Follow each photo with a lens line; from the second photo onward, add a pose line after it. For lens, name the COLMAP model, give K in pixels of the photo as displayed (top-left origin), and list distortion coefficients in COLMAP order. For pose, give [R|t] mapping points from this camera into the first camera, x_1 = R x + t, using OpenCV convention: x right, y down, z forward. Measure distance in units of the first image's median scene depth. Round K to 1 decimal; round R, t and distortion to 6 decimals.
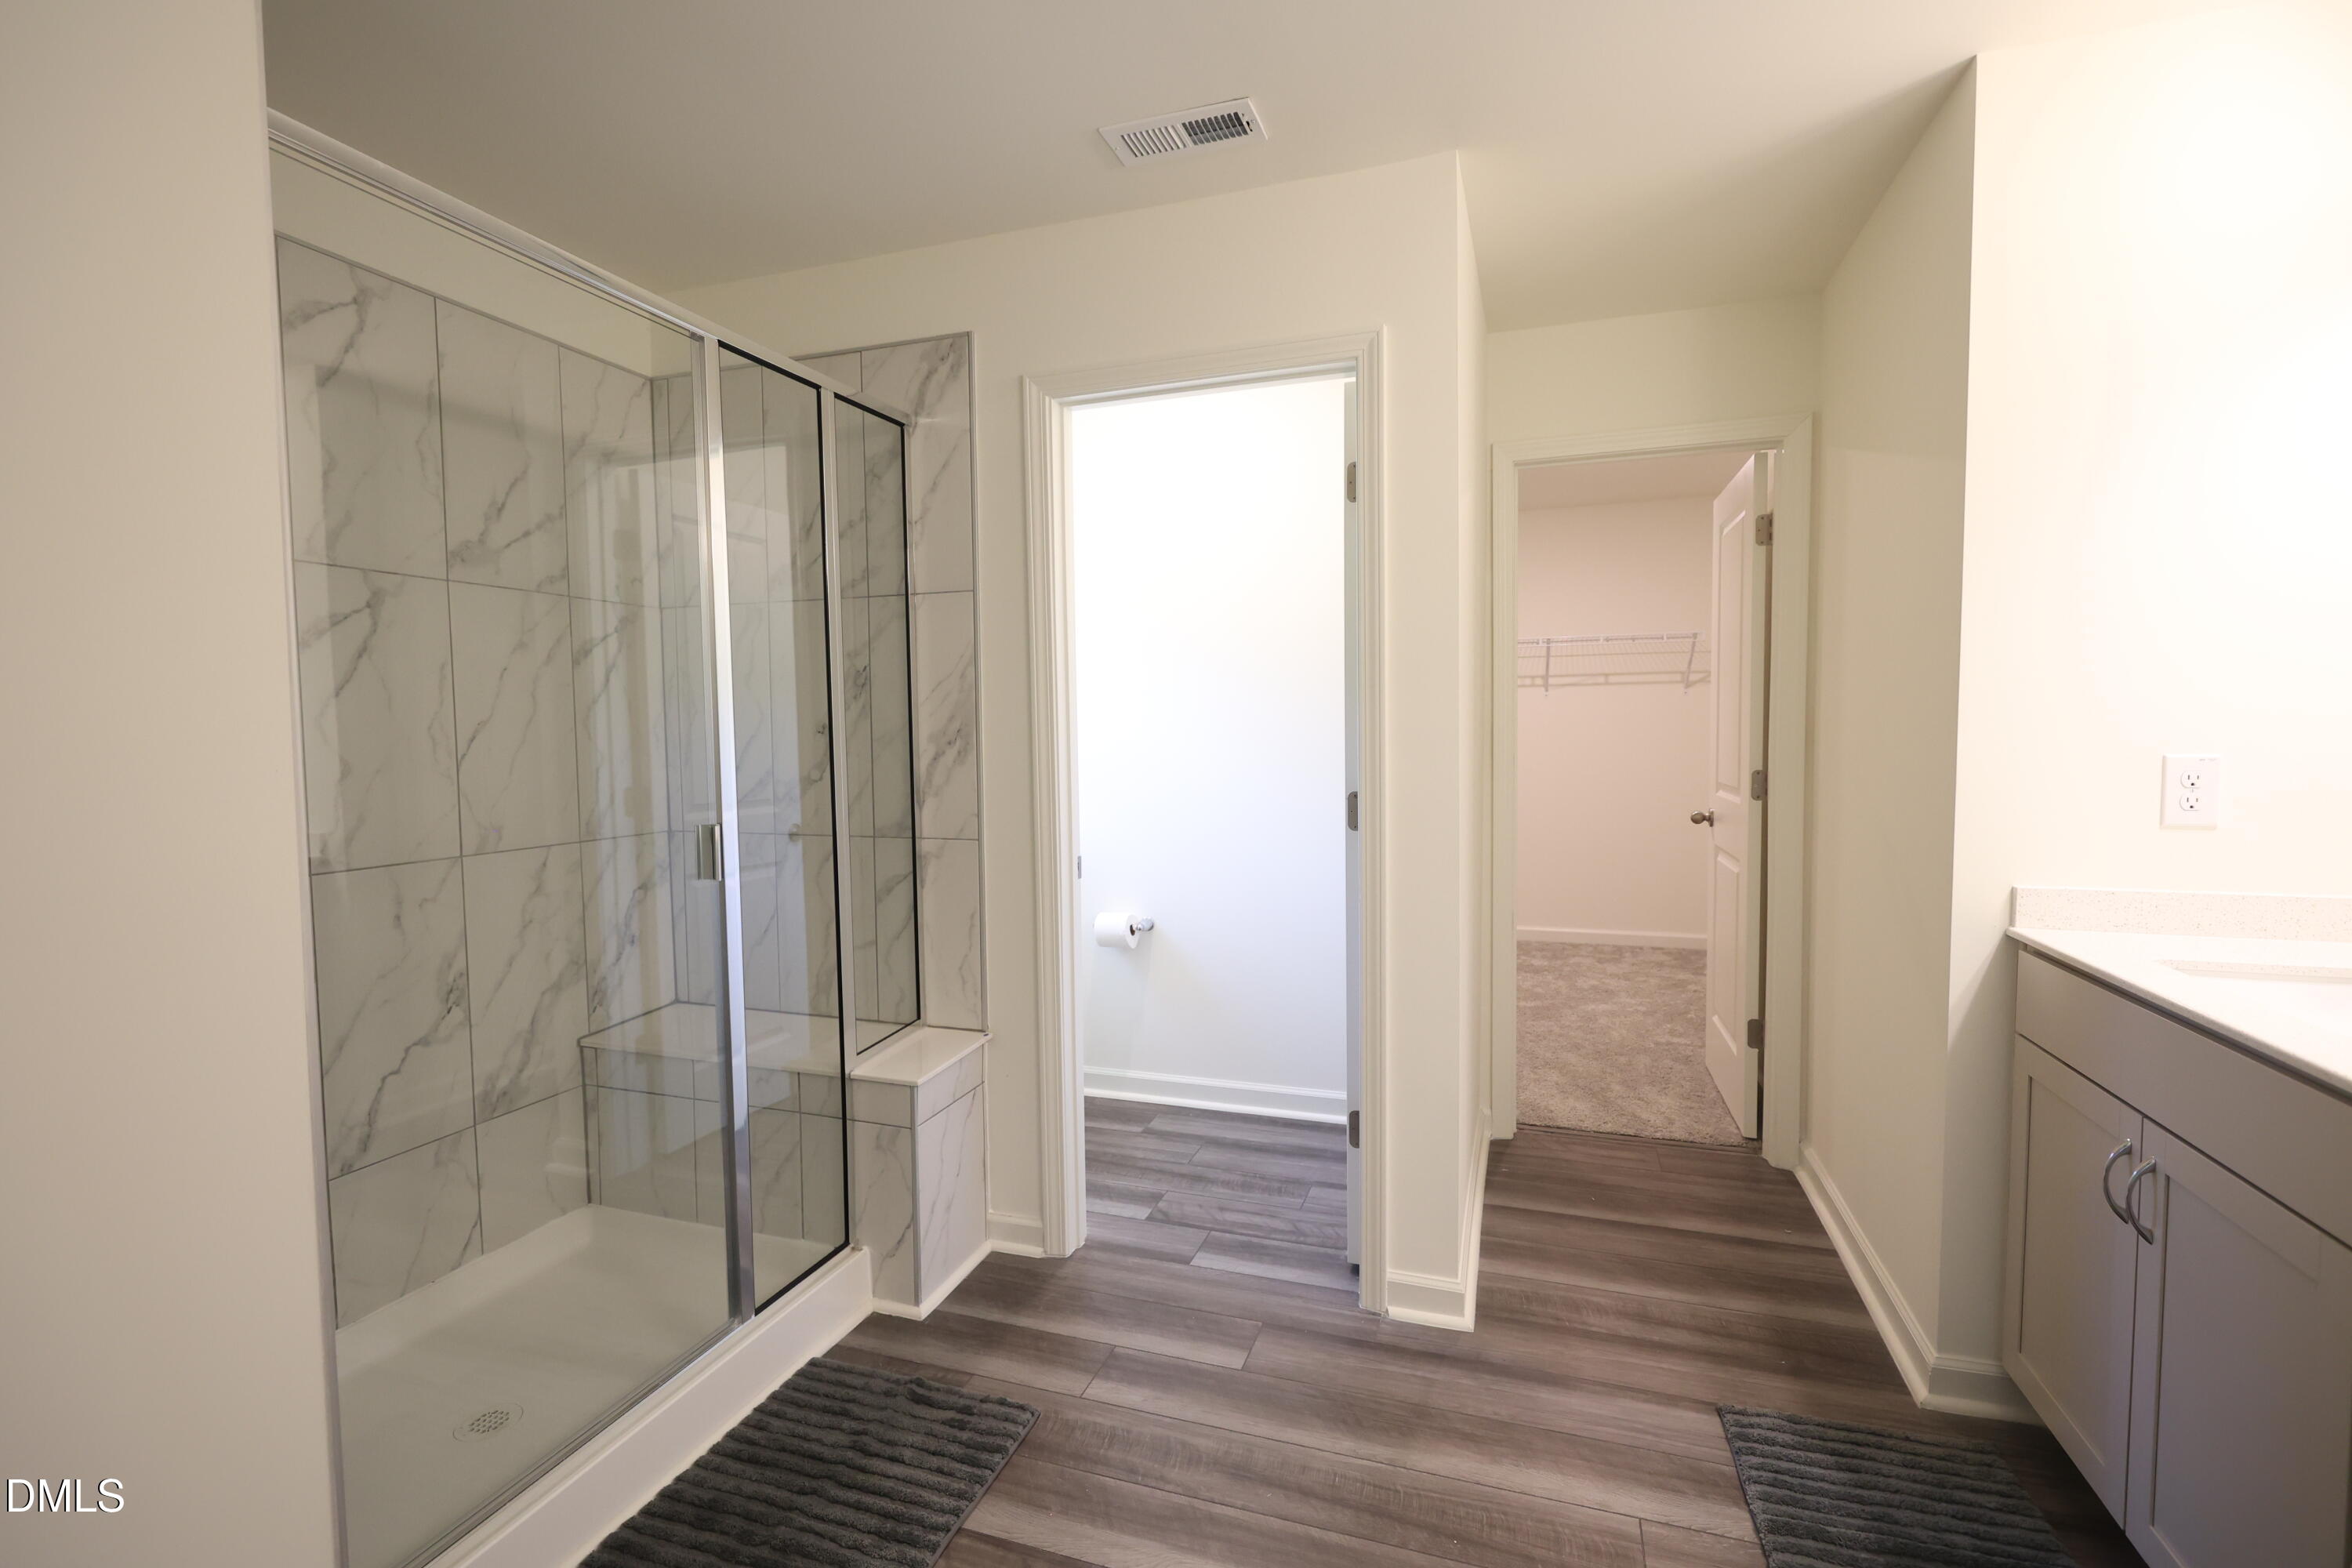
lens RADIAL K [[1041.5, 0, 1184.6], [0, 1041.5, 782.7], [0, 0, 1]] dist [-0.001046, -0.000133]
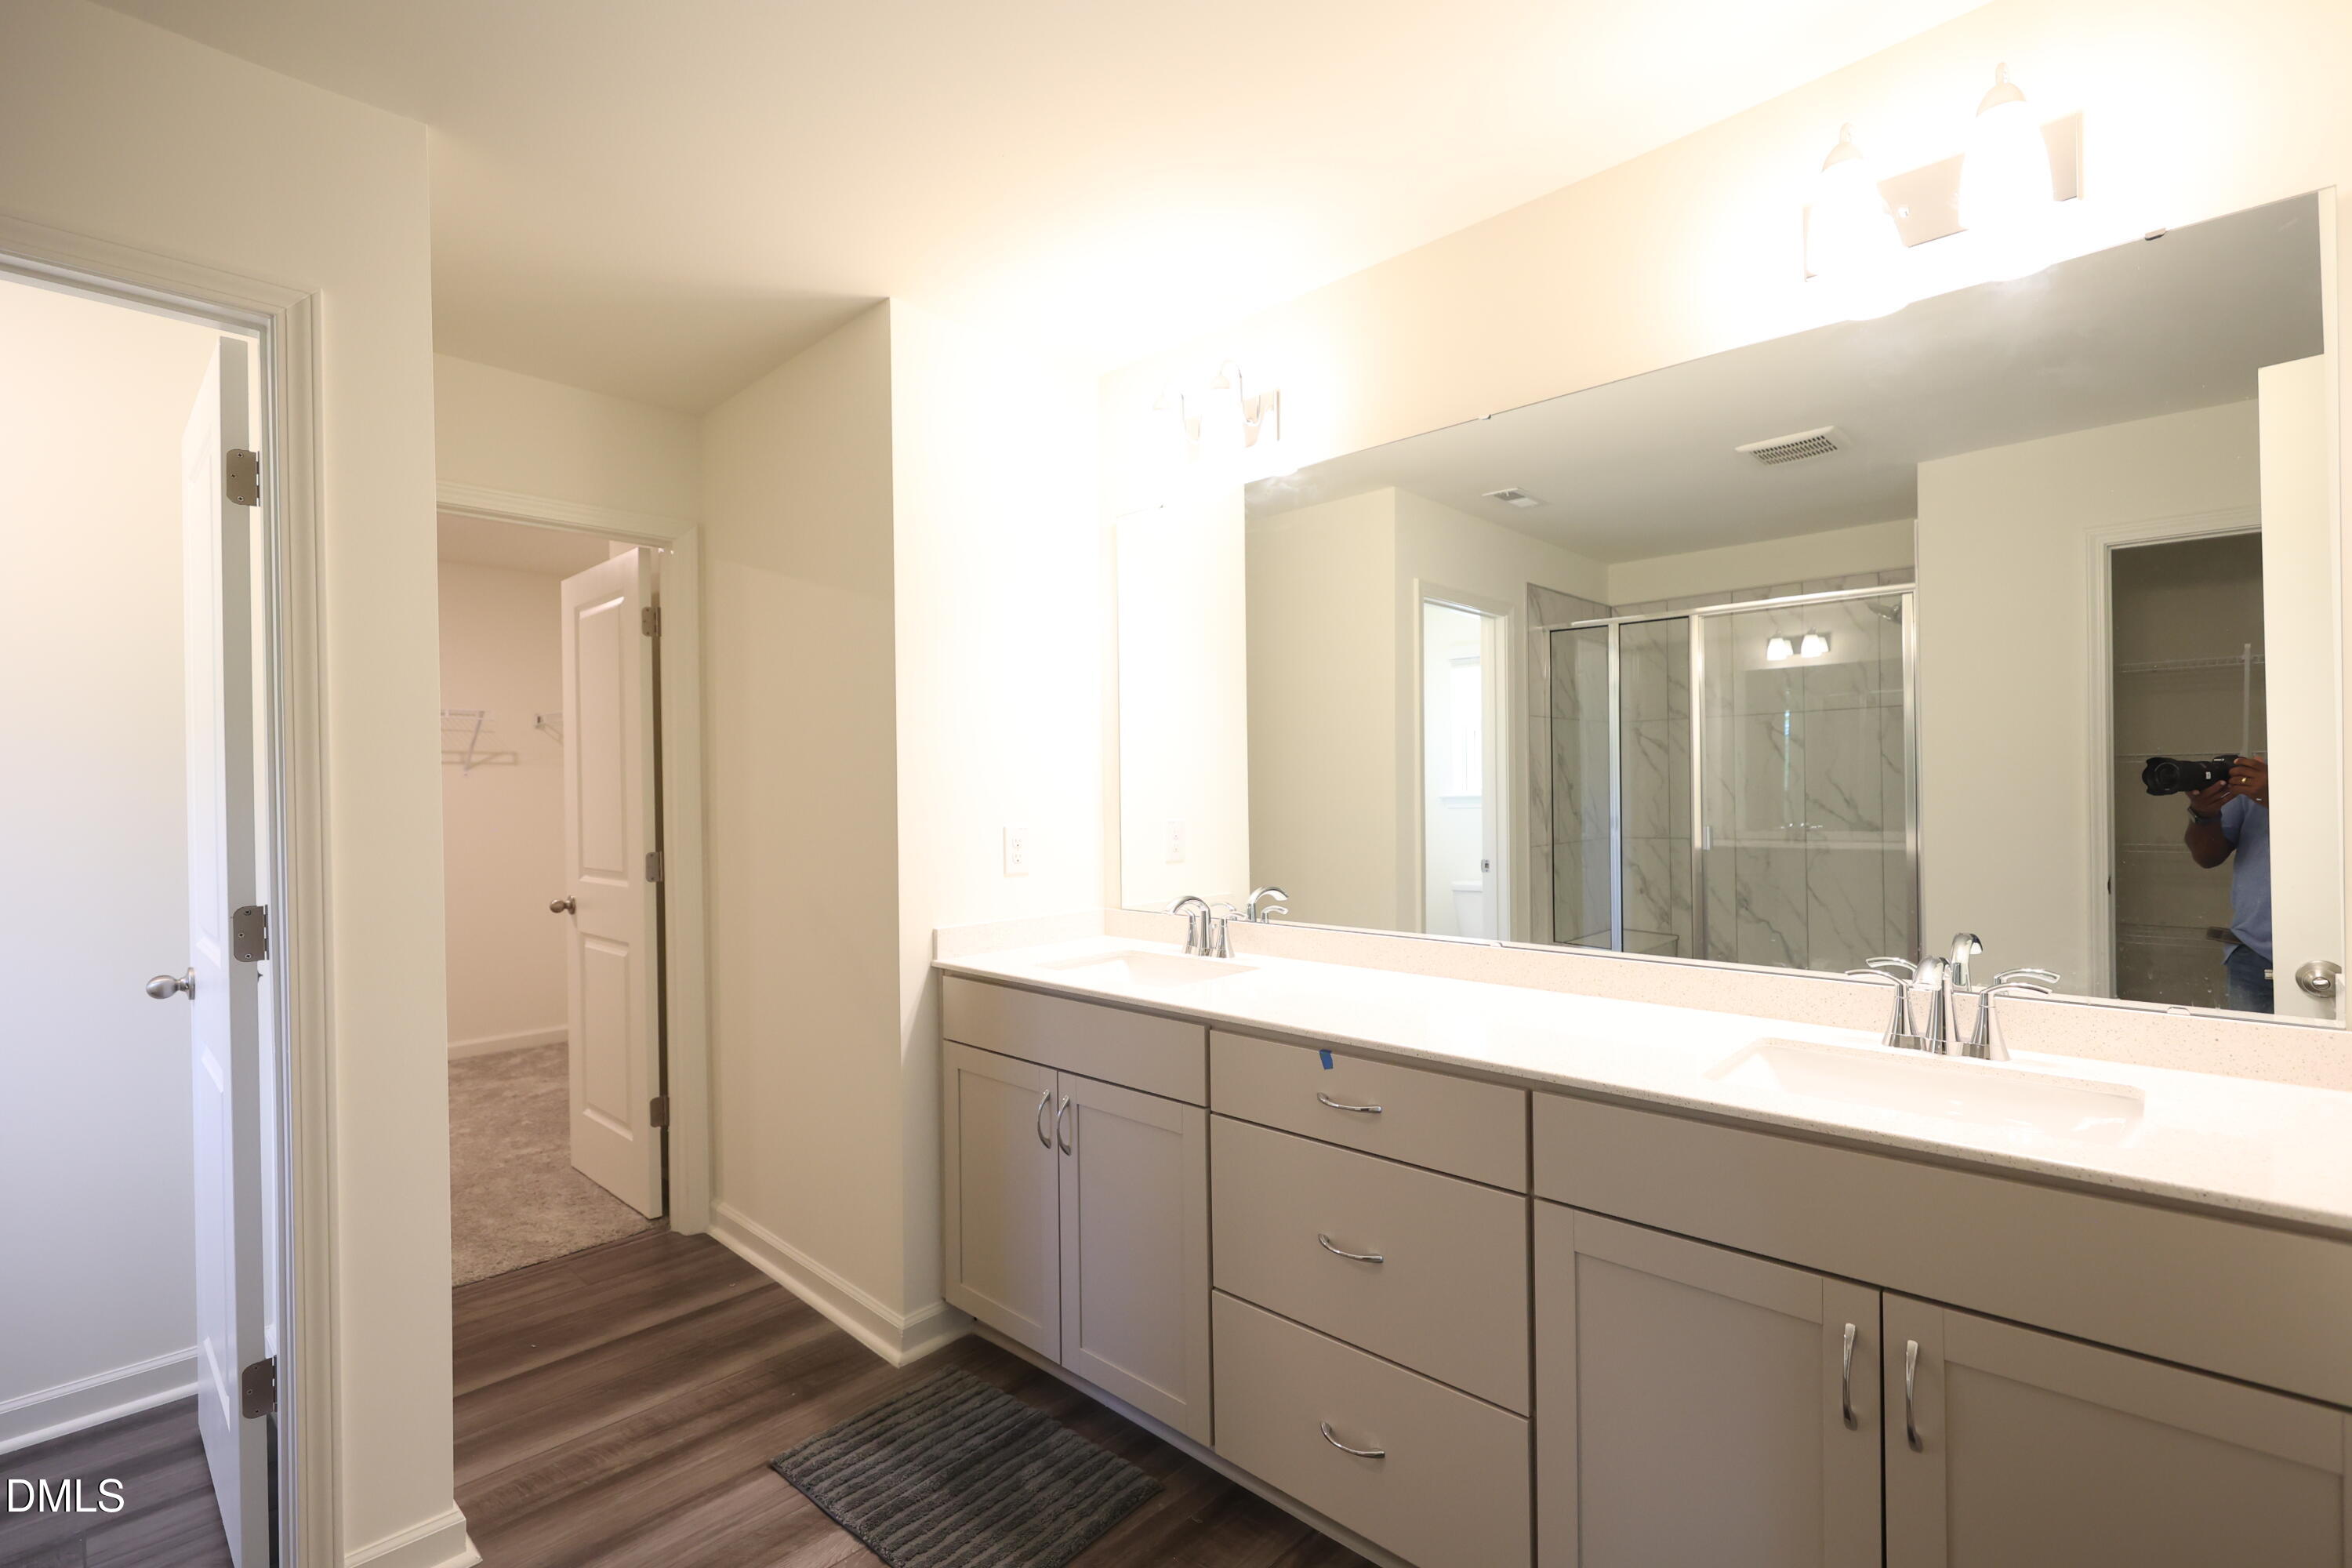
lens RADIAL K [[1047.6, 0, 1171.4], [0, 1047.6, 794.4], [0, 0, 1]] dist [-0.000187, -0.000004]
pose [[0.422302, 0.004043, 0.906446, -0.220788], [0.058783, 0.997763, -0.031836, -0.008138], [-0.904547, 0.066728, 0.421120, 0.124762]]
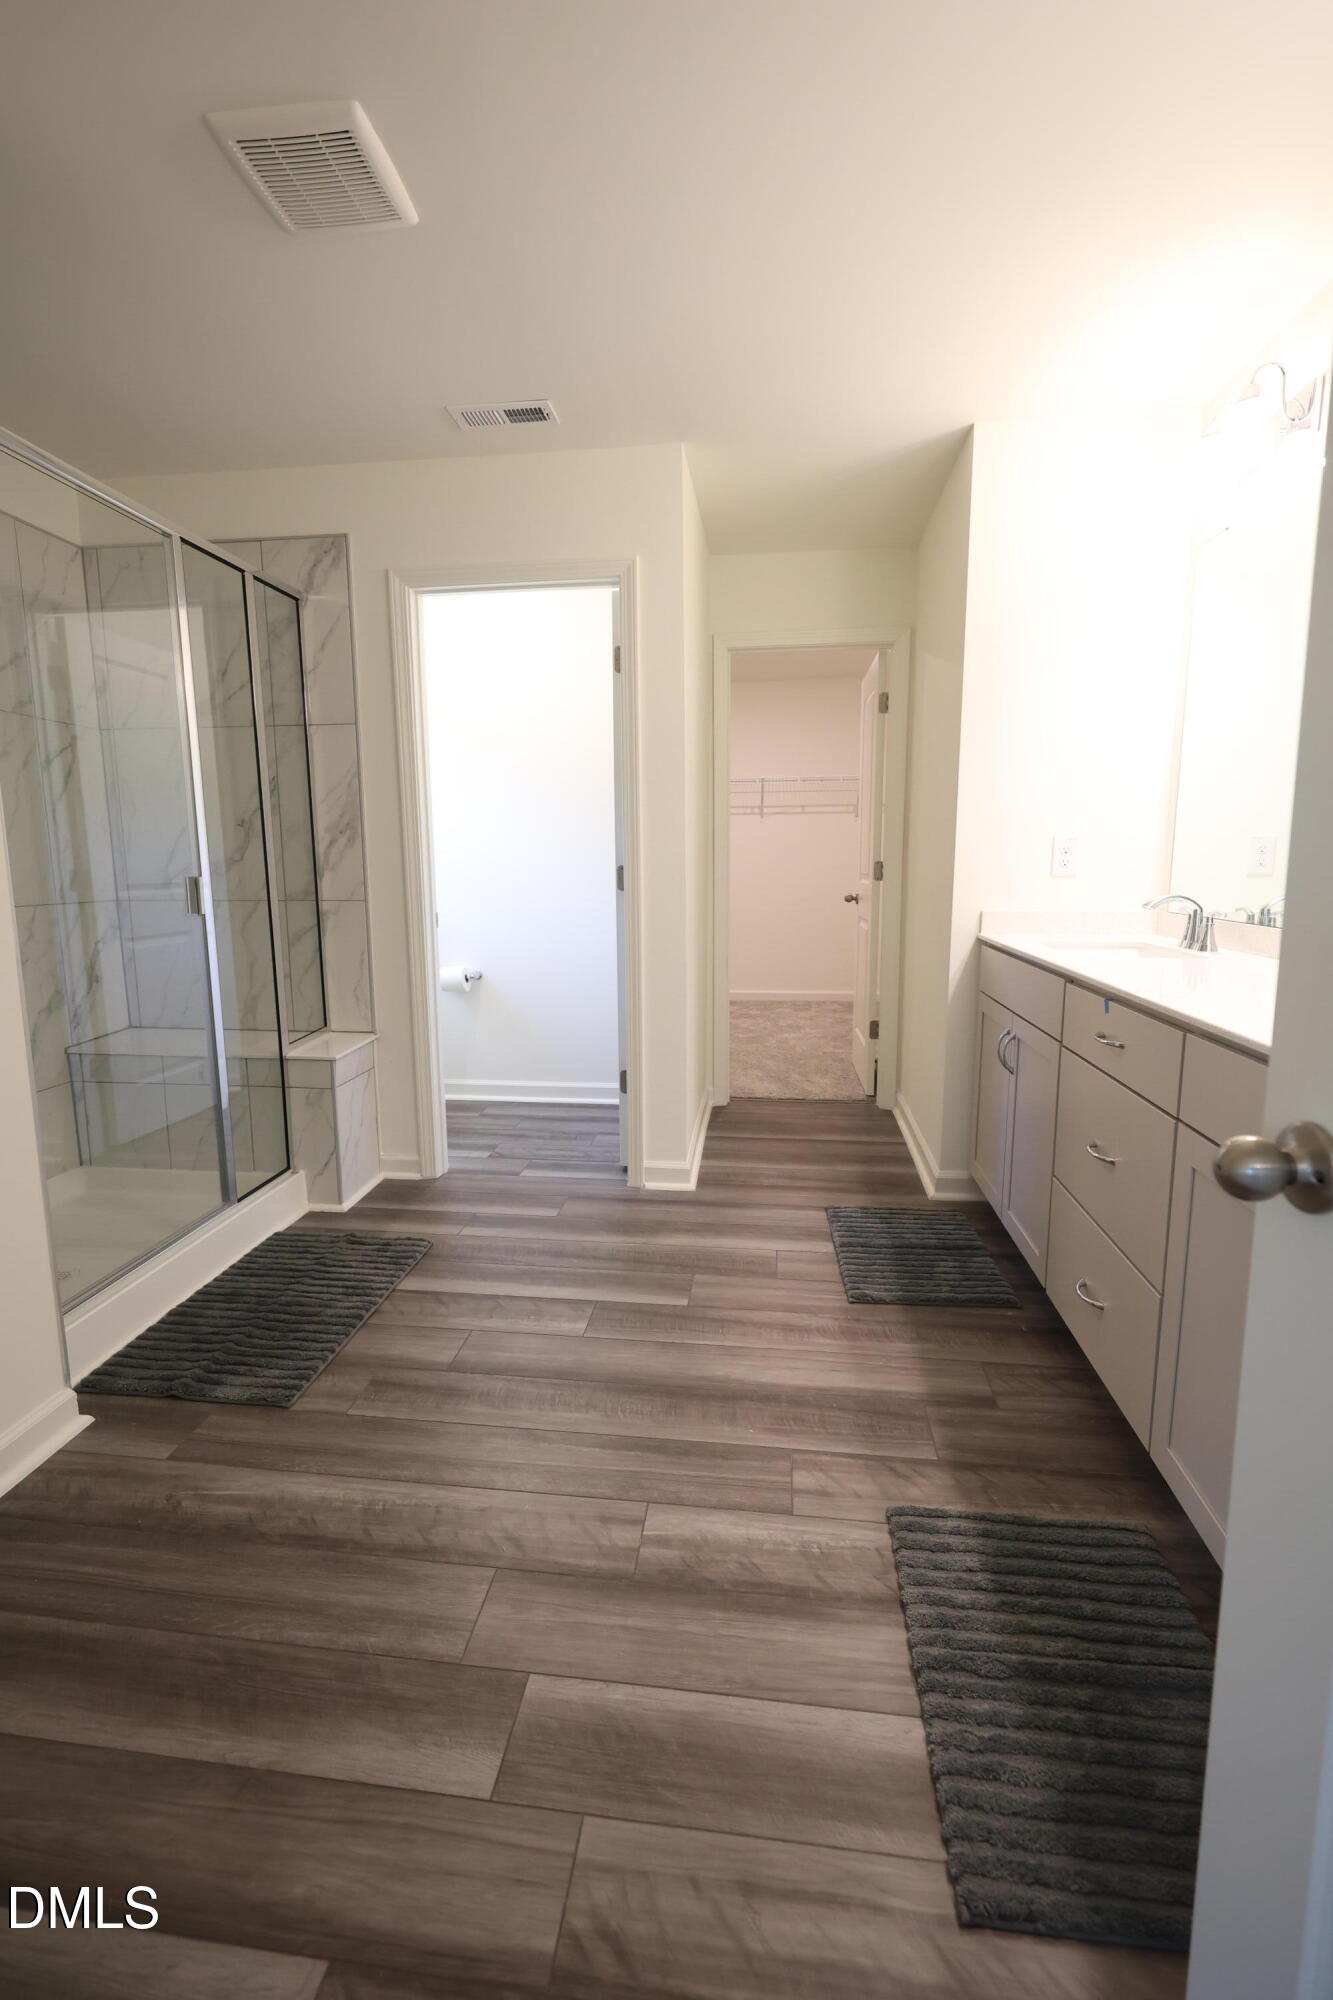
lens RADIAL K [[879.3, 0, 661.5], [0, 879.3, 997.2], [0, 0, 1]] dist [0.000354, 0.000117]
pose [[0.979706, -0.025652, 0.198791, -0.043858], [0.005501, 0.994844, 0.101266, 0.071619], [-0.200364, -0.098117, 0.974796, -0.308282]]
